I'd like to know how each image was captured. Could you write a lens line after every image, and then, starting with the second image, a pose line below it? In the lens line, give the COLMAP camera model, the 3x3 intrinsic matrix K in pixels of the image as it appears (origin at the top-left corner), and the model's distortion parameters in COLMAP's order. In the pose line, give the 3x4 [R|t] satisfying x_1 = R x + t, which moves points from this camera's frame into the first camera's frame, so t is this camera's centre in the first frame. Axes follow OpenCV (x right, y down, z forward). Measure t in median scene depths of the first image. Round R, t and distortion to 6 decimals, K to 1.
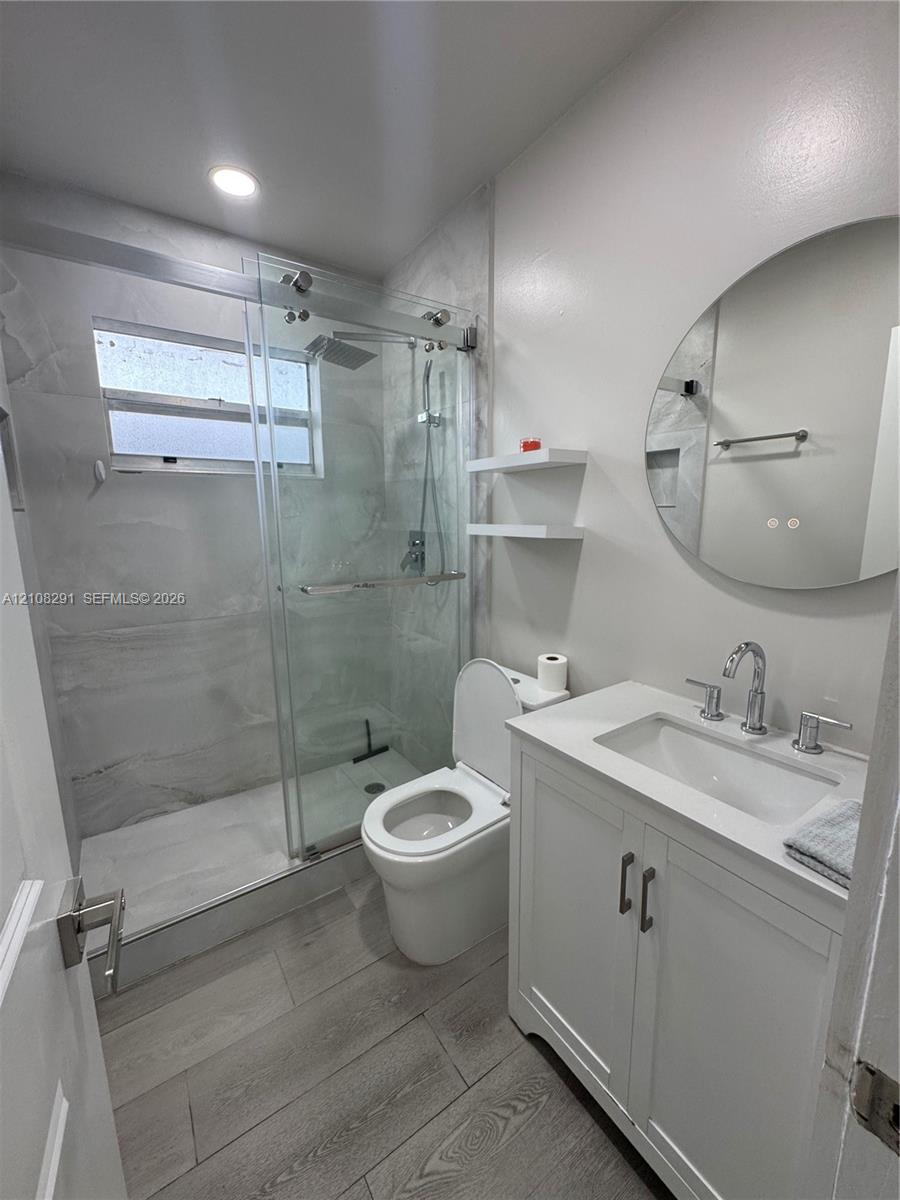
lens RADIAL K [[479.5, 0, 450.7], [0, 479.5, 598.5], [0, 0, 1]] dist [-0.007157, 0.000348]
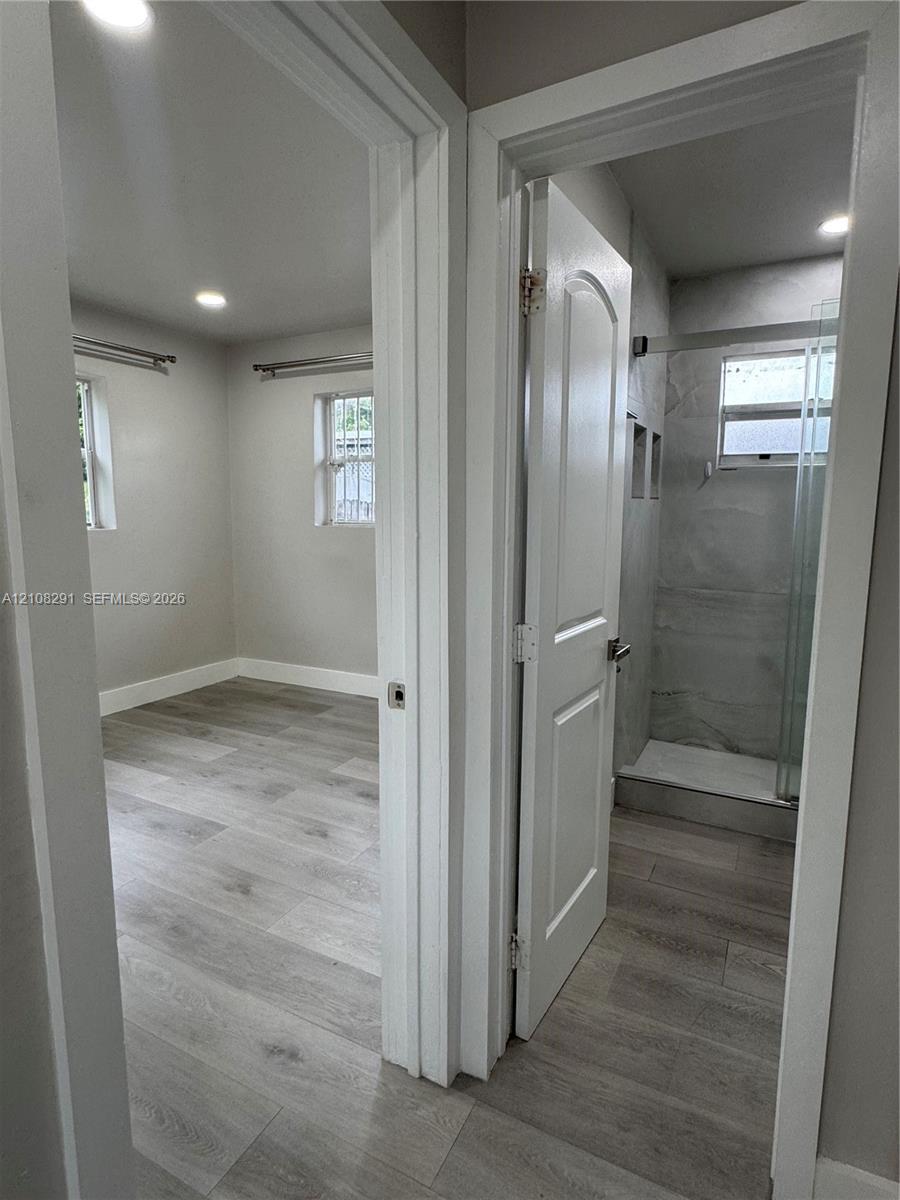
lens RADIAL K [[693.5, 0, 447.2], [0, 693.5, 606.7], [0, 0, 1]] dist [0.004208, -0.000032]
pose [[0.469696, 0.124109, -0.874061, 0.639243], [-0.166544, 0.984749, 0.050330, 0.129591], [0.866977, 0.121930, 0.483202, -0.506175]]
